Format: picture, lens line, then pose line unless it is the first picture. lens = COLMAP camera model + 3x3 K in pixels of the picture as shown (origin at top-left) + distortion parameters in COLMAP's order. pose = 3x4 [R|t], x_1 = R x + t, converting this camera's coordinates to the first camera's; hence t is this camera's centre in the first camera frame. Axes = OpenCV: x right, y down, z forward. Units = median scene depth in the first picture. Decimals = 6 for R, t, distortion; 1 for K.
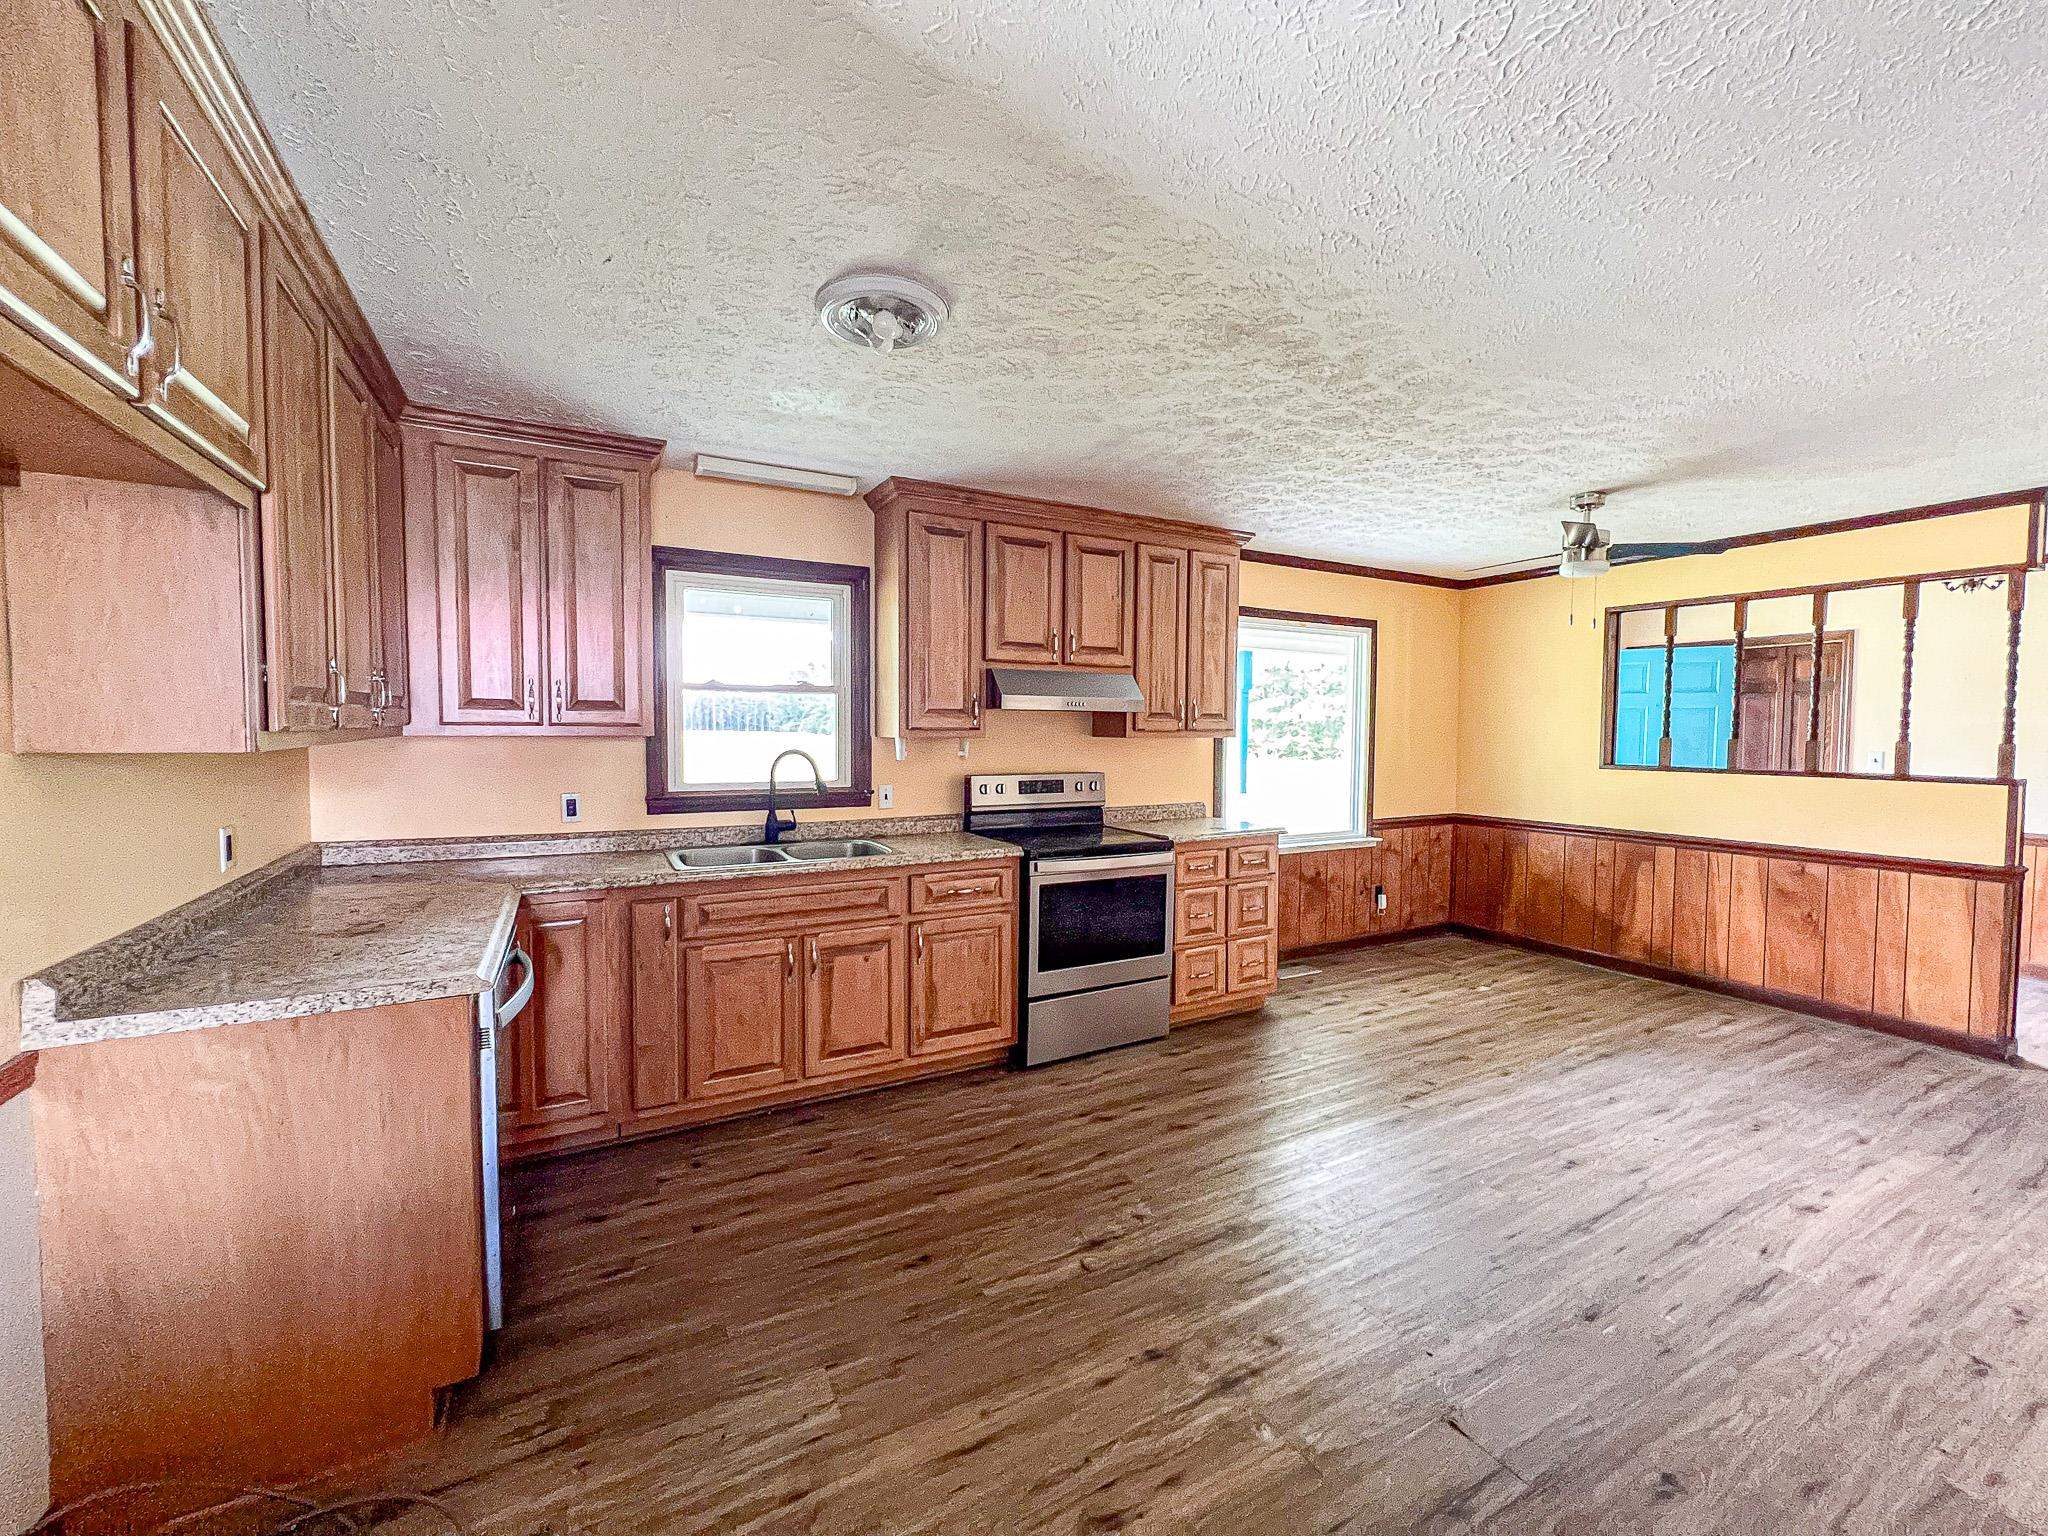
lens RADIAL K [[823.9, 0, 1024.0], [0, 823.9, 767.6], [0, 0, 1]] dist [-0.004069, 0.001662]
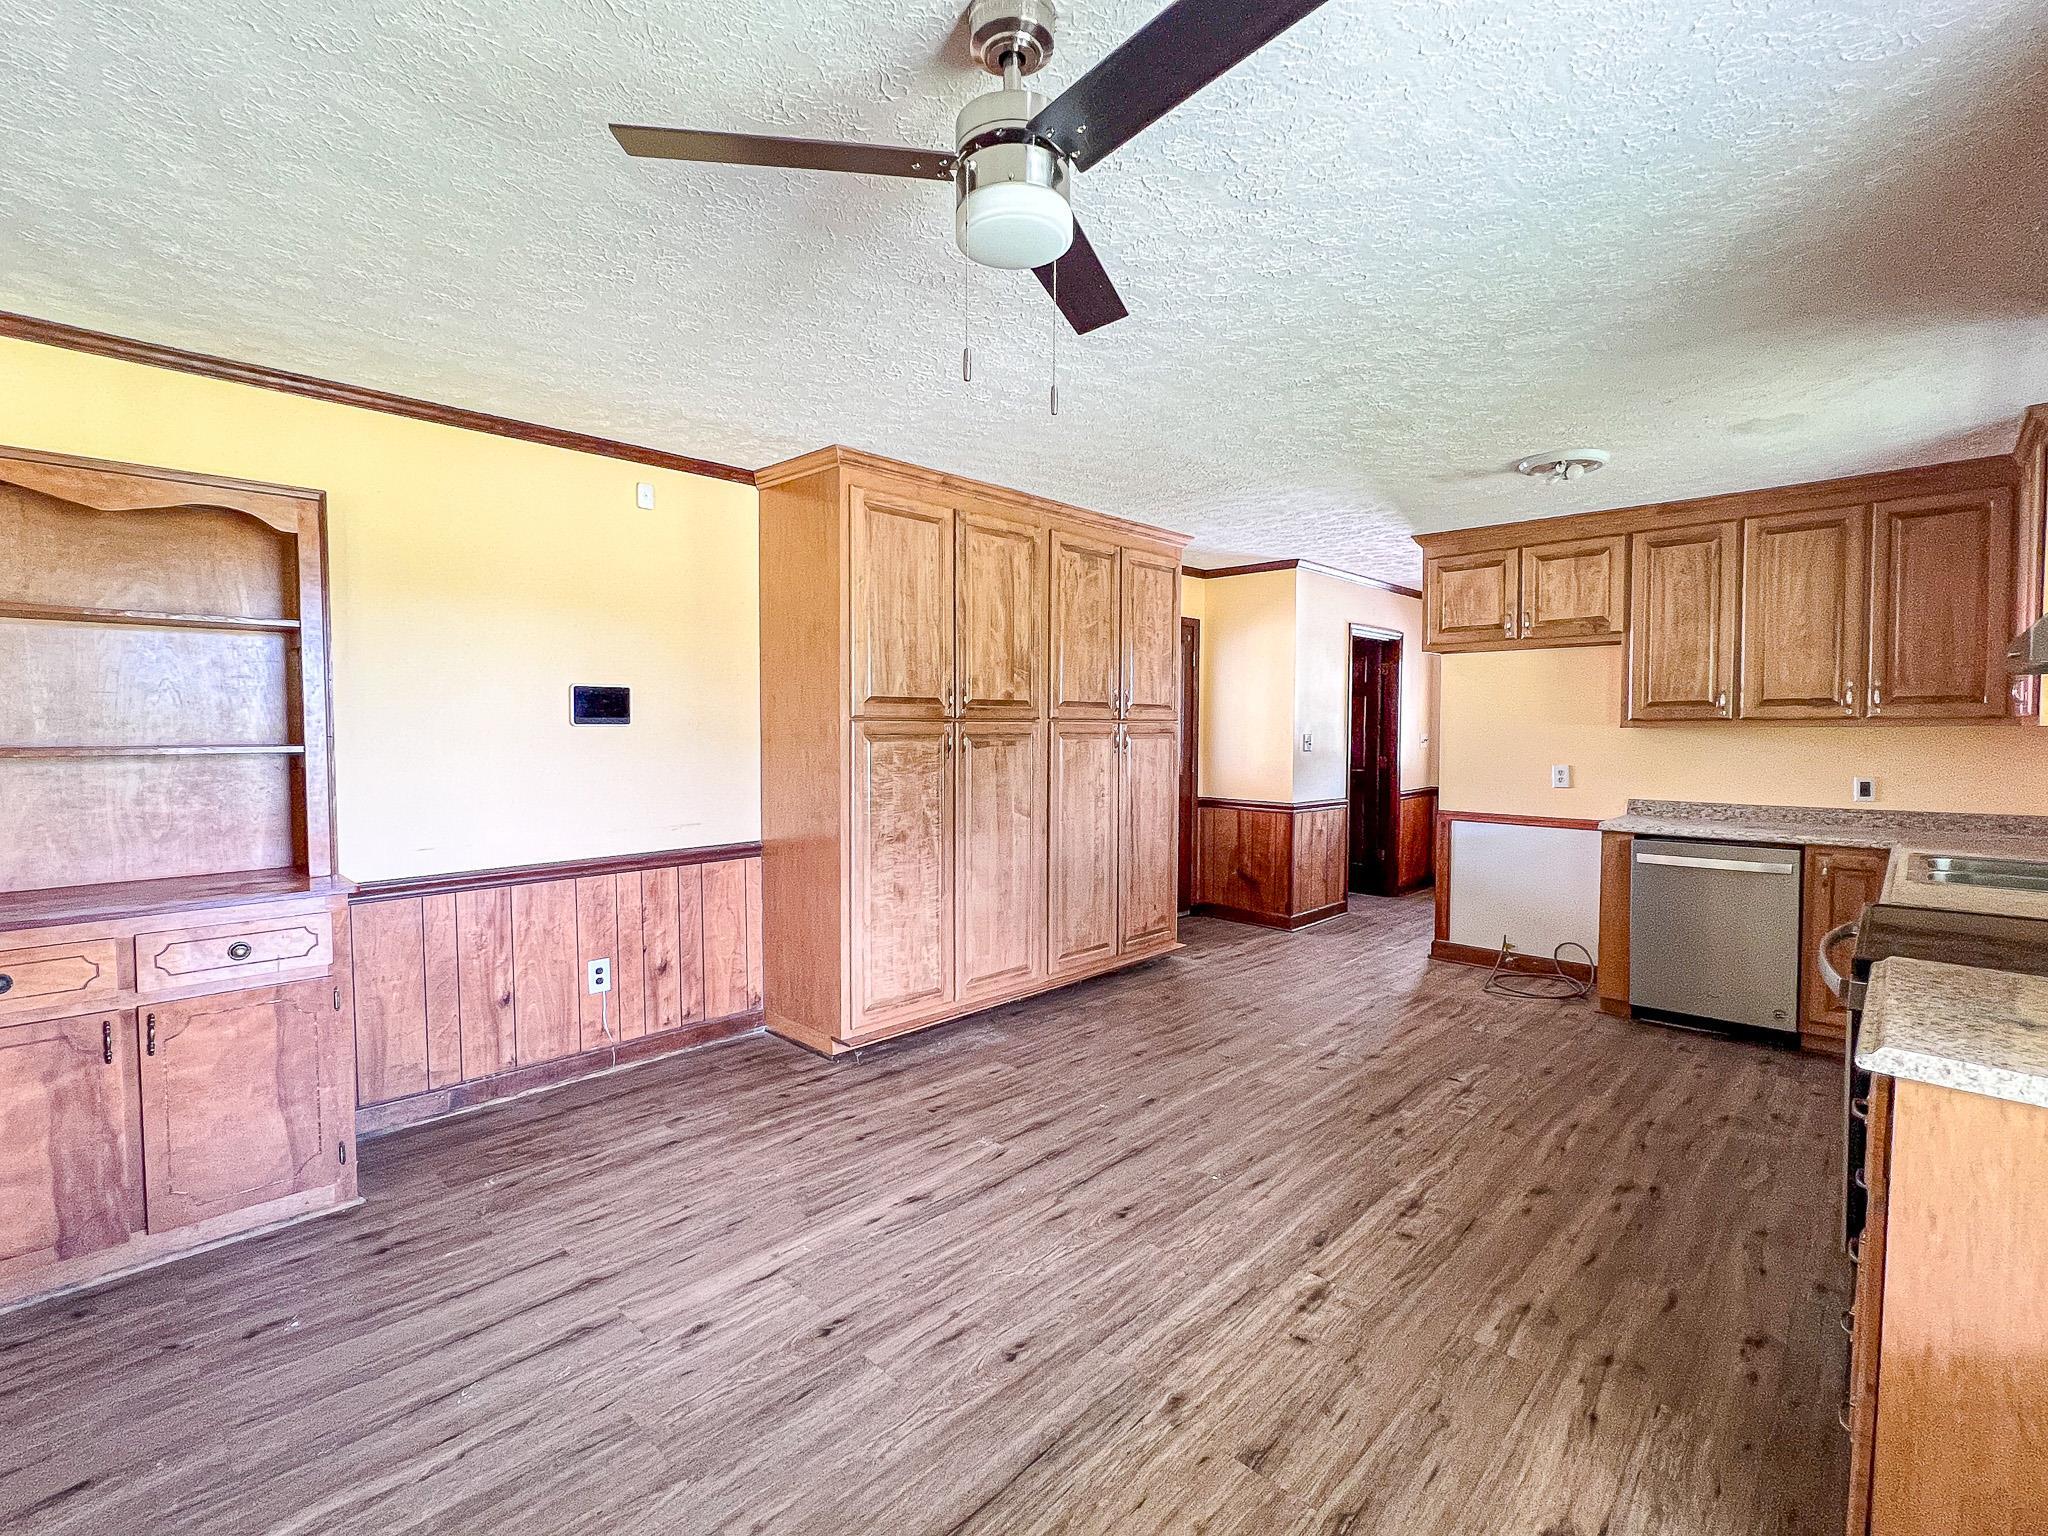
lens RADIAL K [[921.3, 0, 1023.1], [0, 921.3, 767.8], [0, 0, 1]] dist [0.002770, 0.000247]
pose [[-0.953555, 0.003108, -0.301204, 0.692162], [-0.025776, 0.995437, 0.091874, -0.044240], [0.300116, 0.095370, -0.949123, 1.207278]]
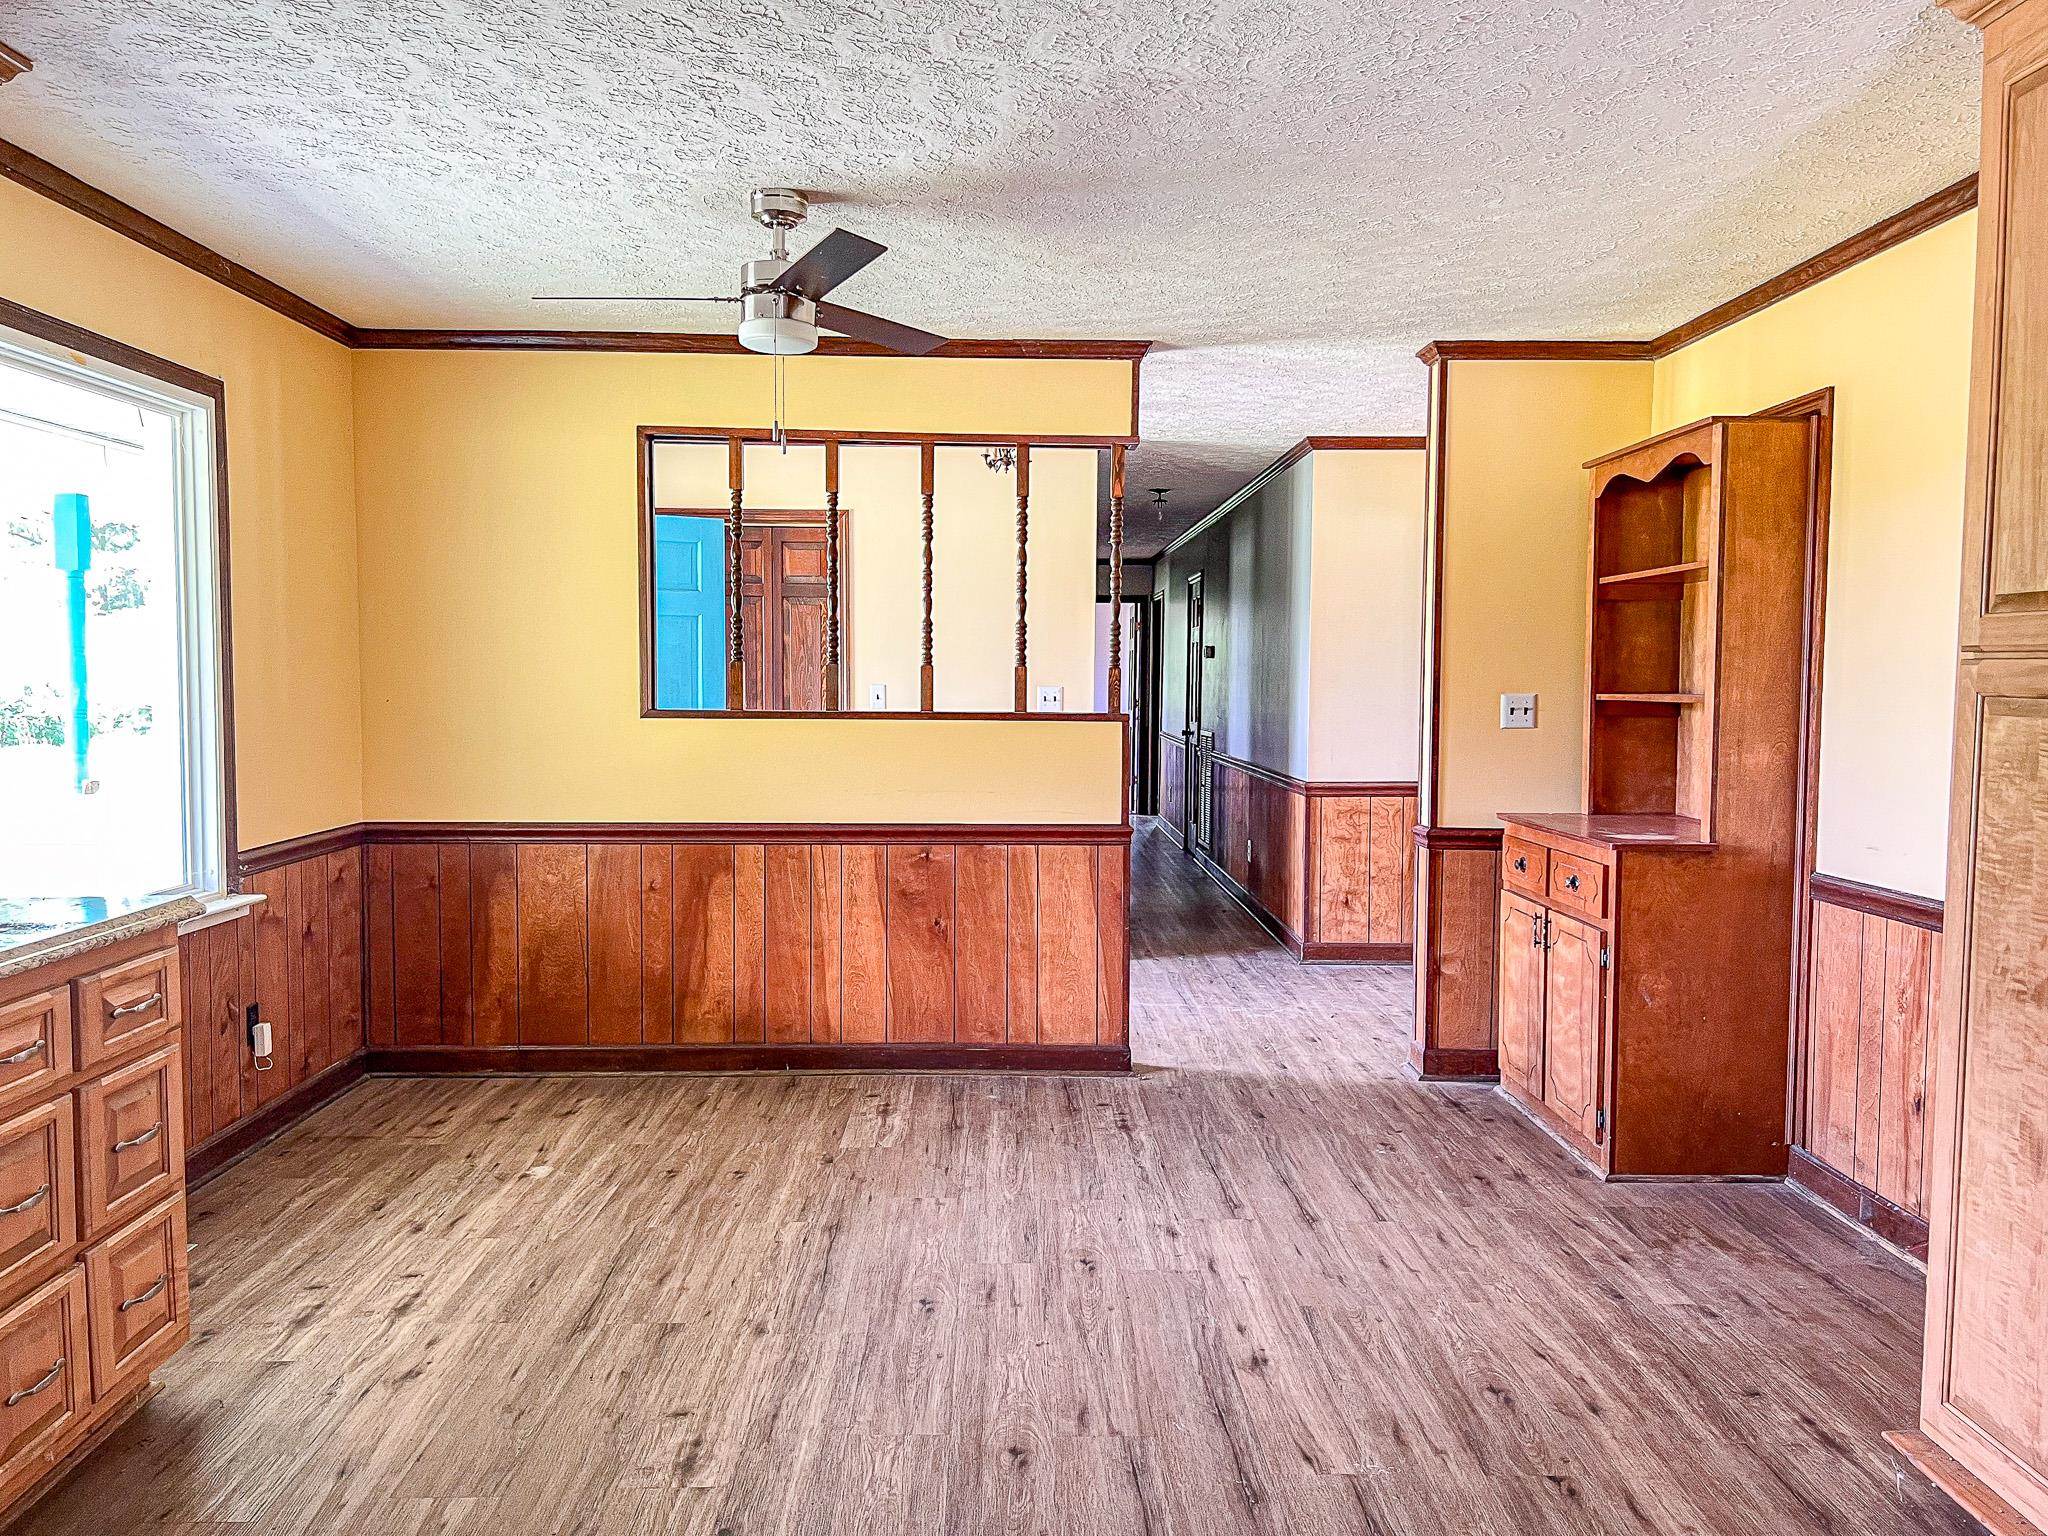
lens RADIAL K [[1545.5, 0, 1017.6], [0, 1545.5, 765.3], [0, 0, 1]] dist [0.035113, -0.028672]
pose [[0.464219, -0.057726, 0.883837, -0.126812], [0.038706, 0.998243, 0.044869, -0.003629], [-0.884874, 0.013380, 0.465638, 0.346994]]
